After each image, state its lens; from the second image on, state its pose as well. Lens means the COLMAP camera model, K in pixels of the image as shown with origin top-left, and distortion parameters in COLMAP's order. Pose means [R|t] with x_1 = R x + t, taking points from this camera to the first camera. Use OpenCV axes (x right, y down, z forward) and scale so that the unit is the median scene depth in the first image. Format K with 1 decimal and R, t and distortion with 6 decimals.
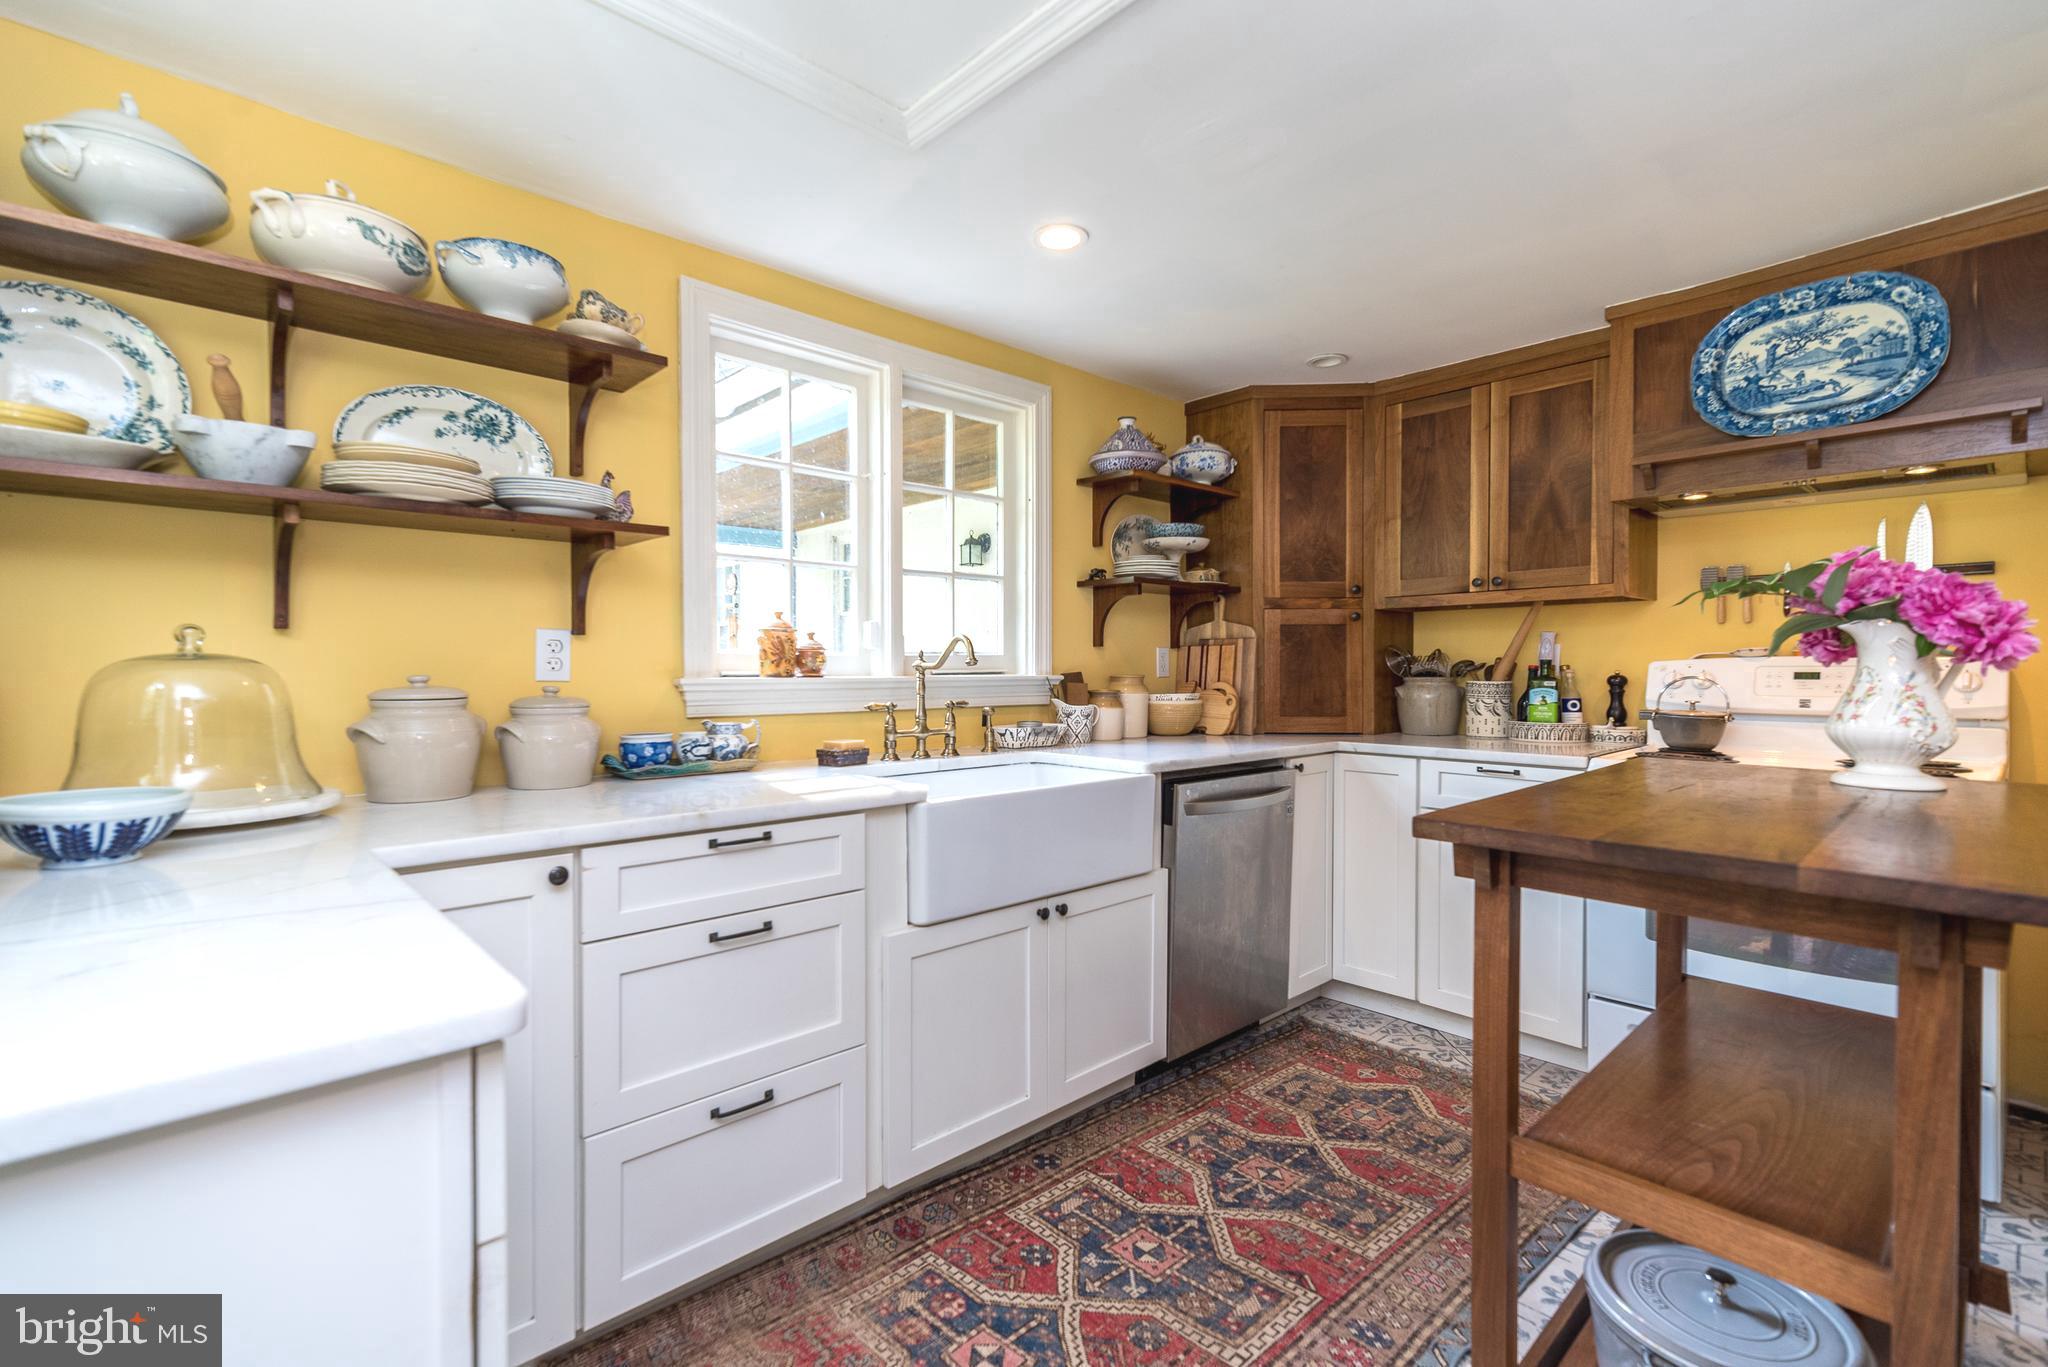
lens RADIAL K [[909.6, 0, 1019.8], [0, 909.6, 672.4], [0, 0, 1]] dist [0.000032, 0.000122]
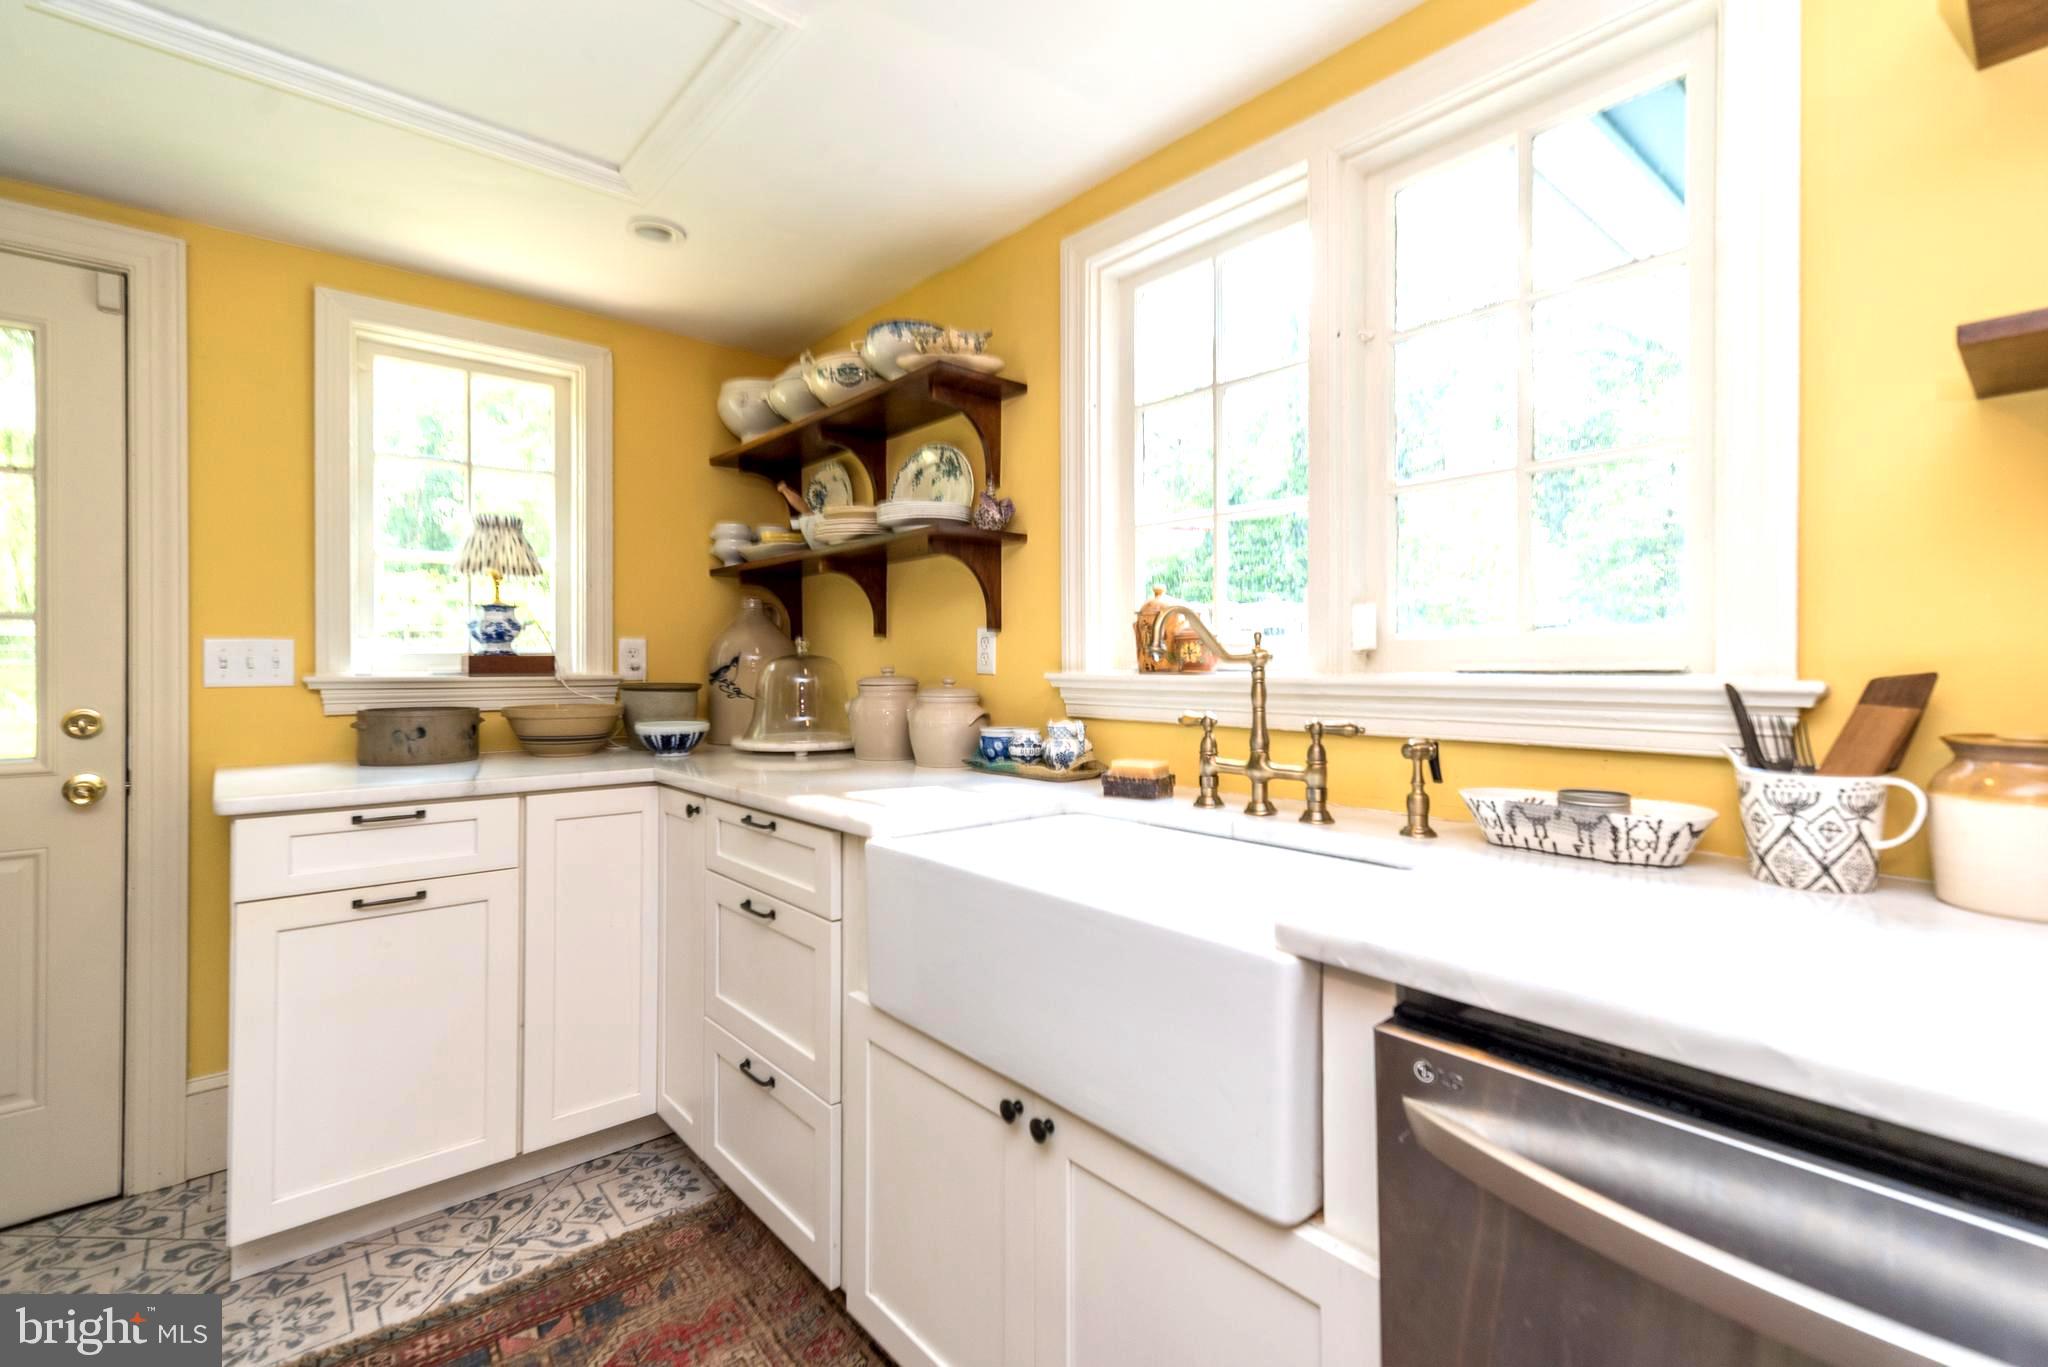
lens RADIAL K [[909.6, 0, 1019.8], [0, 909.6, 672.4], [0, 0, 1]] dist [0.000032, 0.000122]
pose [[-0.044534, 0.000880, -0.999007, 0.552152], [-0.006959, 0.999975, 0.001191, 0.004744], [0.998984, 0.007005, -0.044527, 1.006236]]
